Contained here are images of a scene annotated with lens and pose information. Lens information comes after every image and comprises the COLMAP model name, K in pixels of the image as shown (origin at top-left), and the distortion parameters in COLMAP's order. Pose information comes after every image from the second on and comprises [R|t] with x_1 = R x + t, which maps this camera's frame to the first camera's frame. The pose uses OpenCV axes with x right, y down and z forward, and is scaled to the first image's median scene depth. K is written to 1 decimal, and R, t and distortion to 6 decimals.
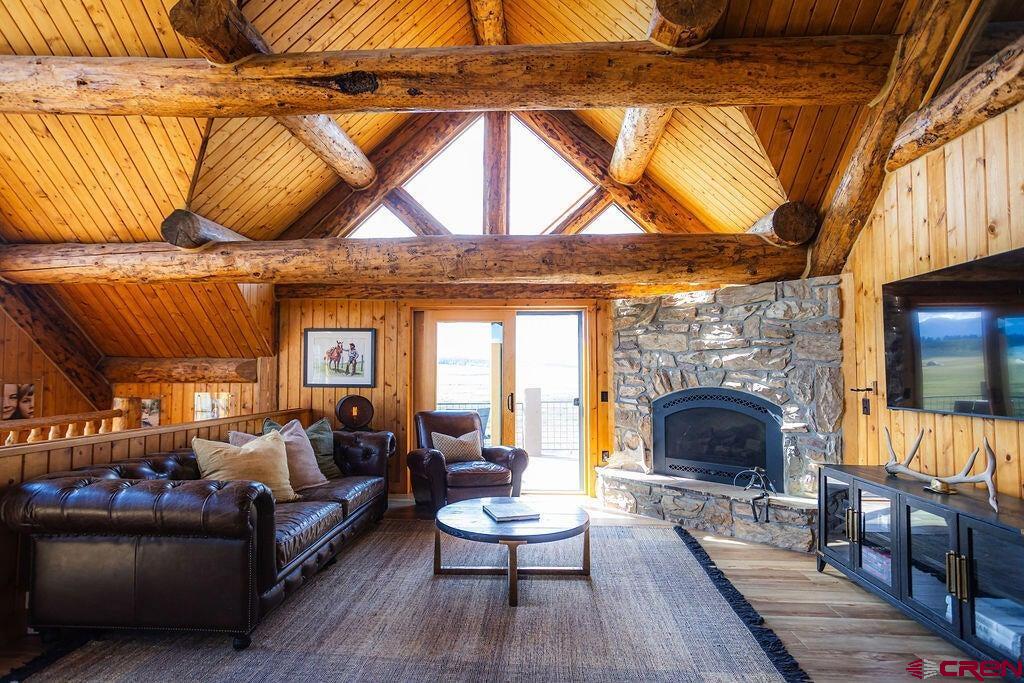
lens RADIAL K [[553.7, 0, 514.4], [0, 553.7, 359.3], [0, 0, 1]] dist [-0.053081, 0.039470]
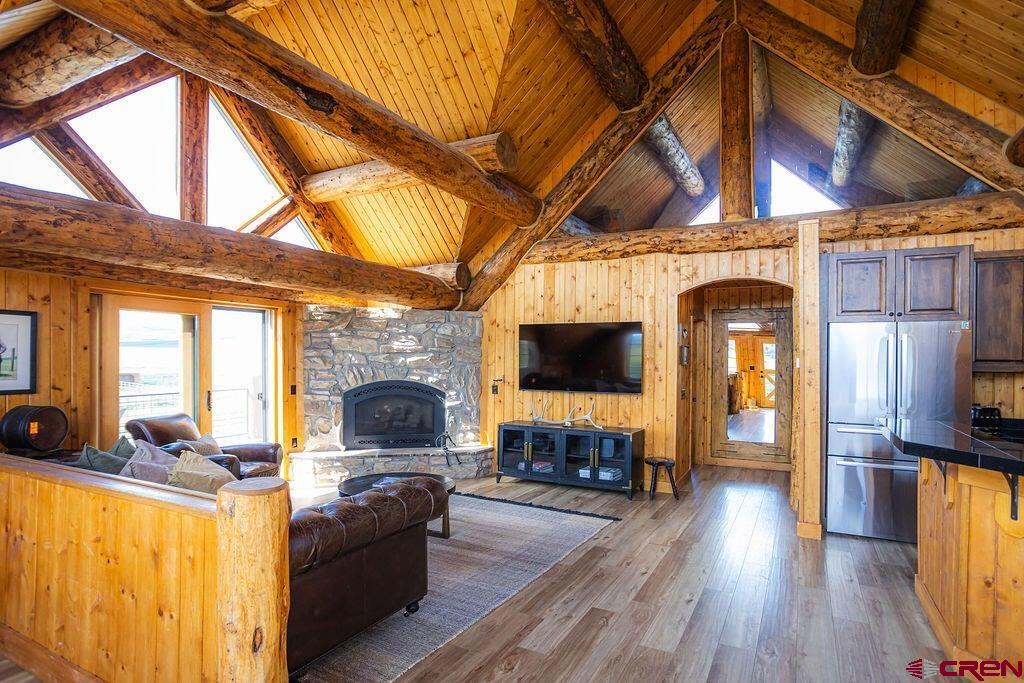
lens RADIAL K [[549.1, 0, 529.4], [0, 549.1, 367.5], [0, 0, 1]] dist [-0.059133, 0.040732]
pose [[0.405355, -0.013048, 0.914066, -0.817126], [-0.038581, 0.998763, 0.031367, -0.039084], [-0.913345, -0.047981, 0.404351, 0.154867]]
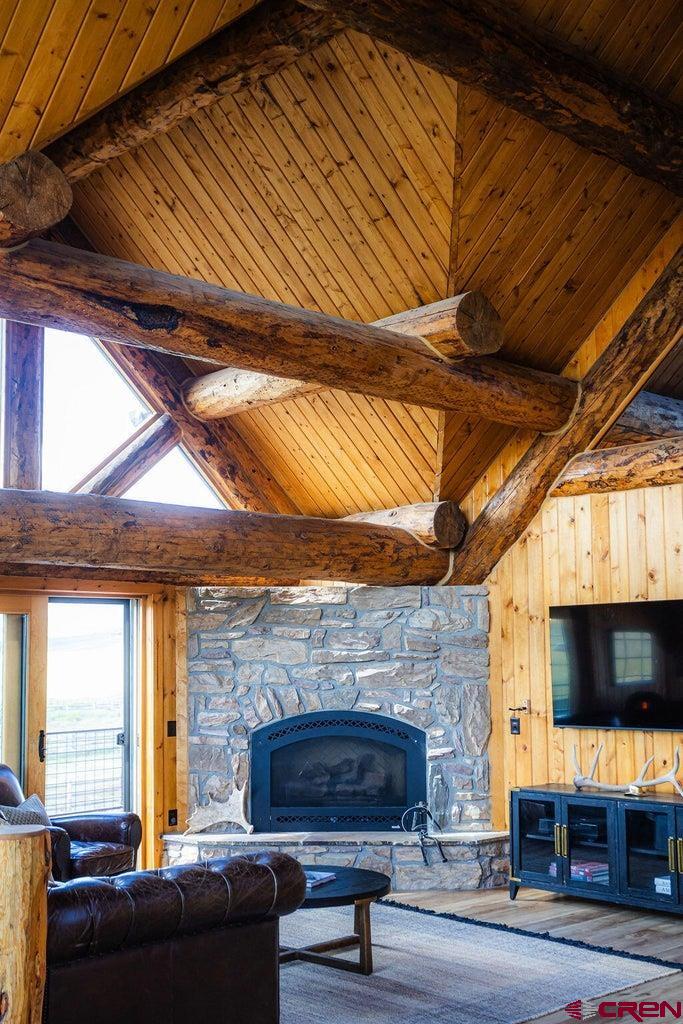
lens RADIAL K [[1189.1, 0, 356.6], [0, 1189.1, 548.5], [0, 0, 1]] dist [0.007005, 0.008362]
pose [[0.678462, 0.059482, 0.732224, -0.964583], [-0.010892, 0.997422, -0.070934, -0.065173], [-0.734555, 0.040151, 0.677360, -0.205330]]
